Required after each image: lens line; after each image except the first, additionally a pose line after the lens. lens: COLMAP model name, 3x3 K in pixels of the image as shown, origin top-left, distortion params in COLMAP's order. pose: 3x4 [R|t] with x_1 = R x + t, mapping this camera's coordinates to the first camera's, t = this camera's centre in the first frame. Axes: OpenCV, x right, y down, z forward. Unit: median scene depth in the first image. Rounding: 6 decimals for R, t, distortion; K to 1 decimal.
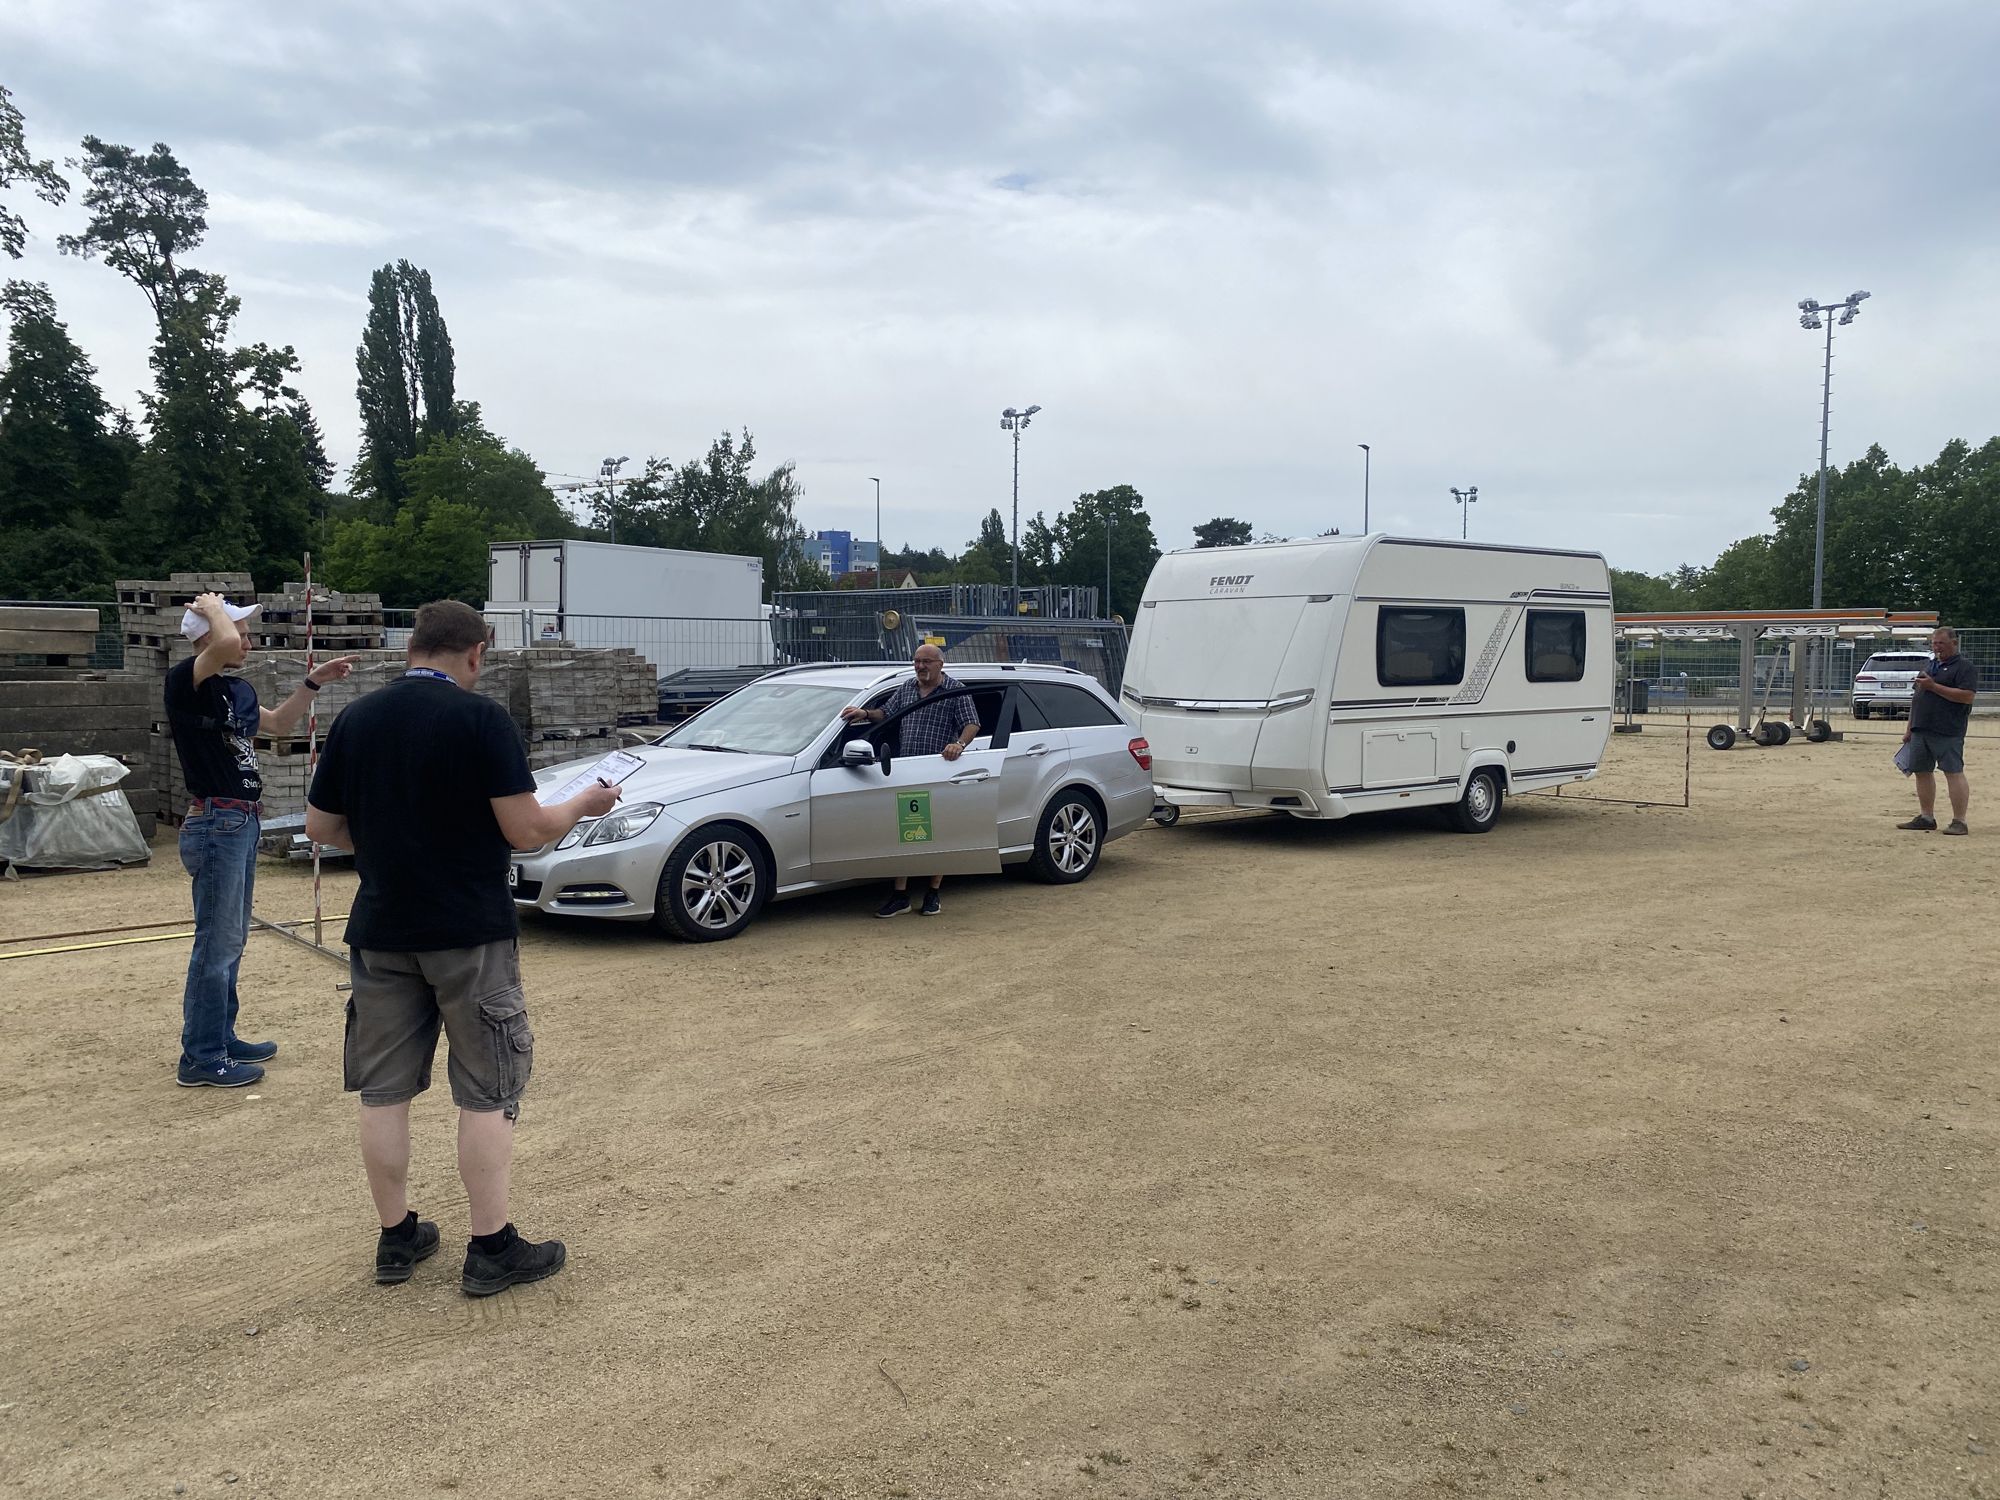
lens RADIAL K [[1540.5, 0, 1011.1], [0, 1540.5, 724.9], [0, 0, 1]] dist [0.013850, 0.010140]
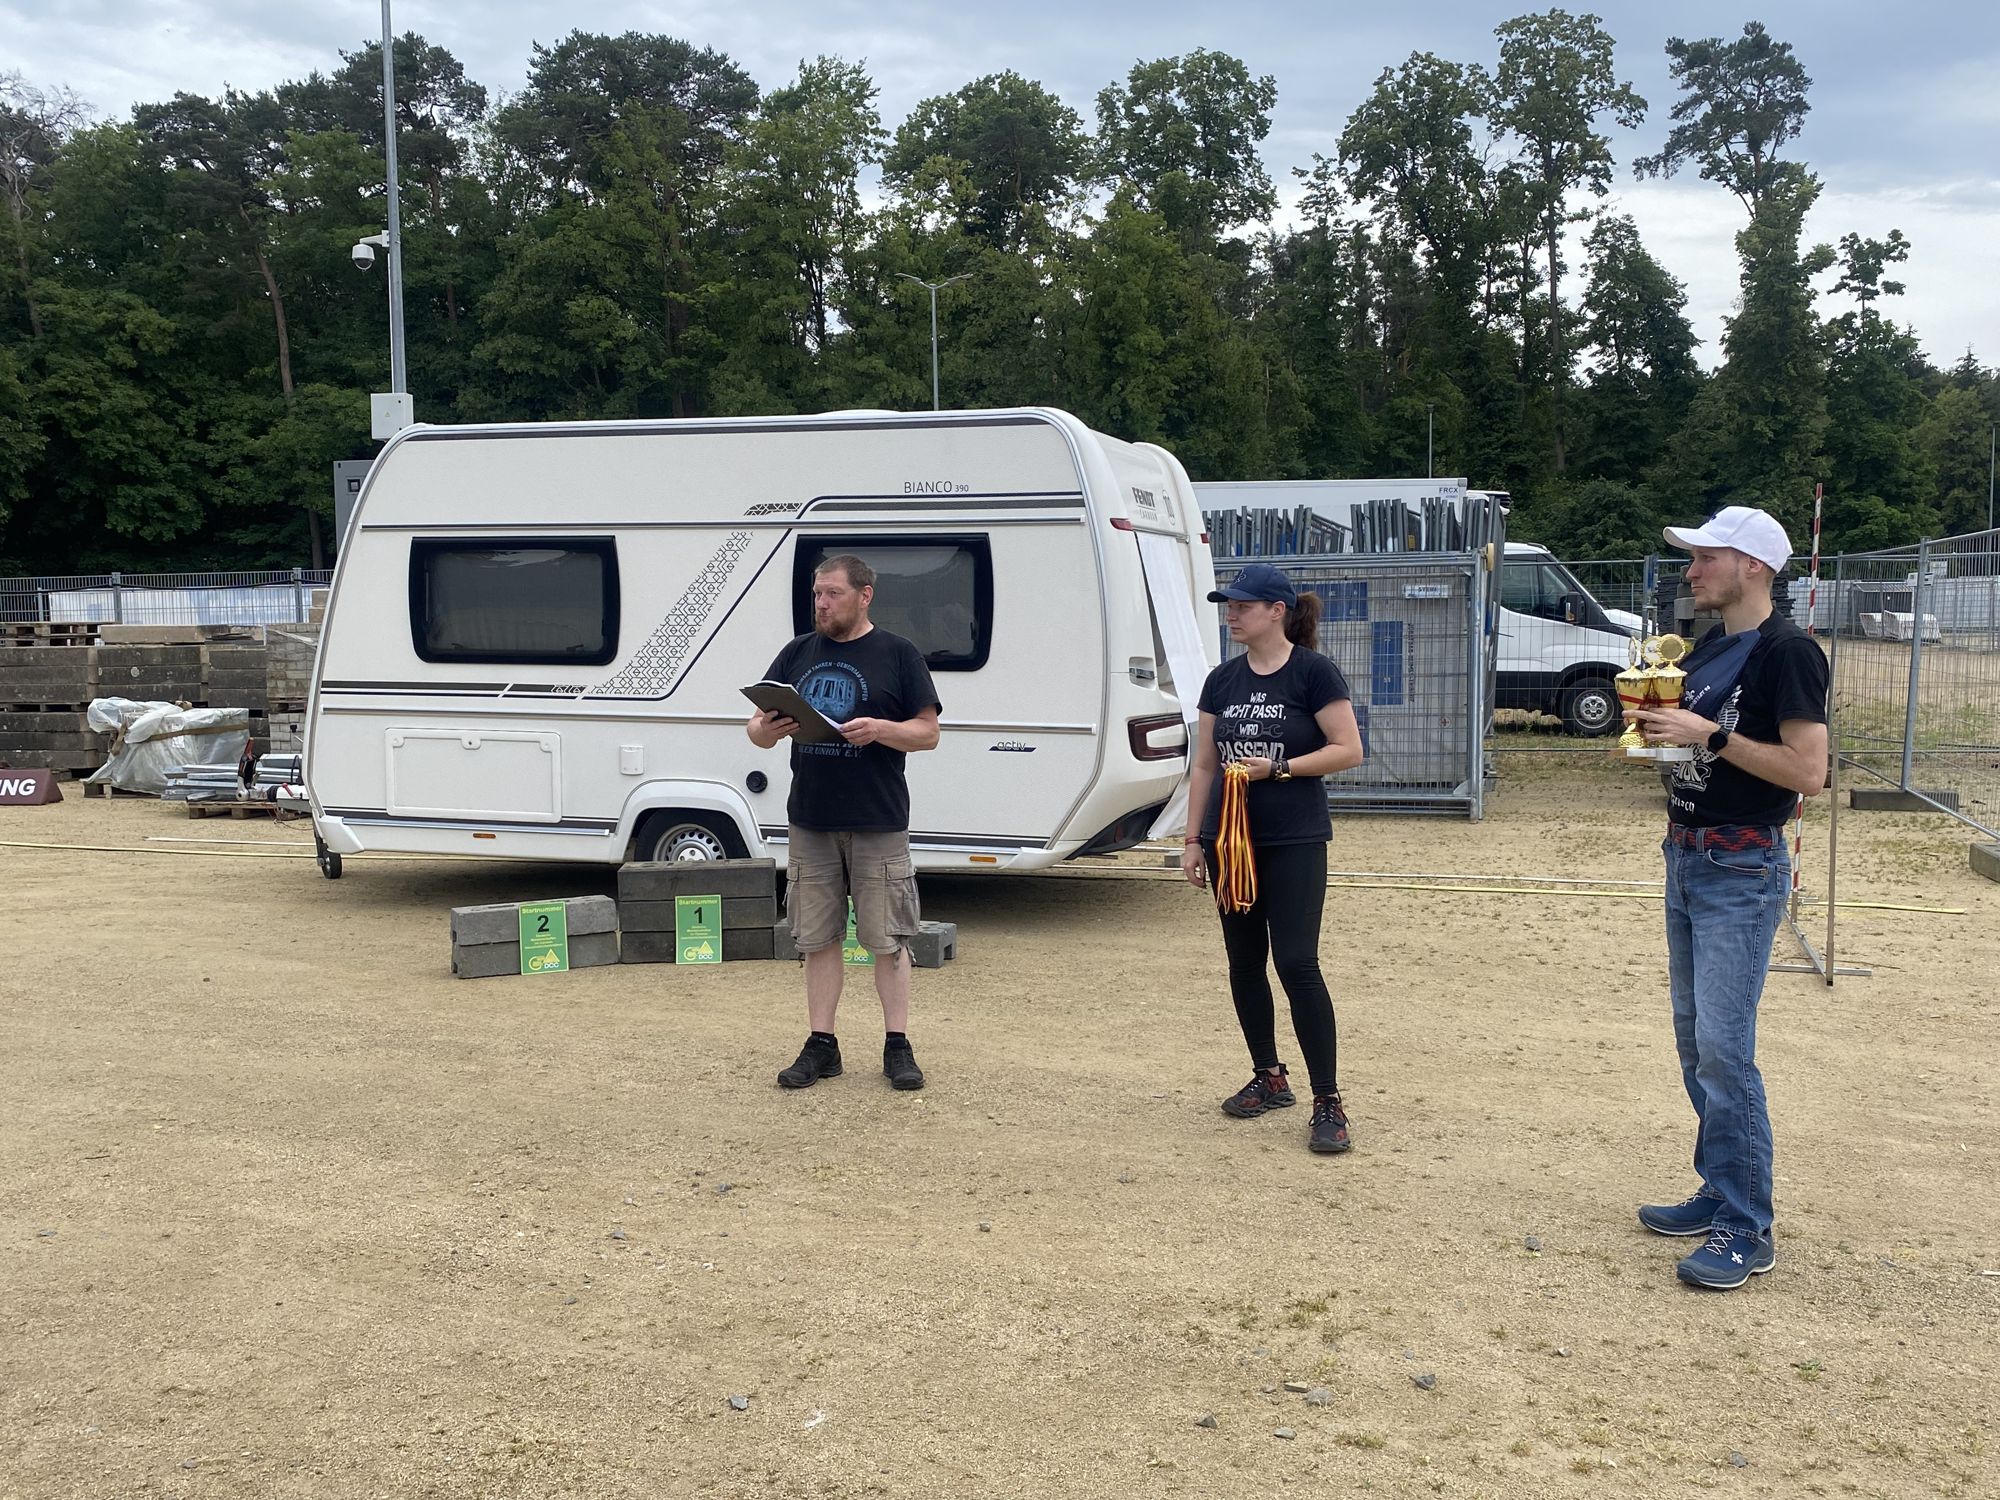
lens RADIAL K [[1785.4, 0, 947.7], [0, 1785.4, 743.5], [0, 0, 1]] dist [0.107809, -0.101747]
pose [[0.456479, 0.064613, -0.887385, 0.968467], [-0.043356, 0.997790, 0.050350, -0.036788], [0.888677, 0.015490, 0.458271, 0.795453]]
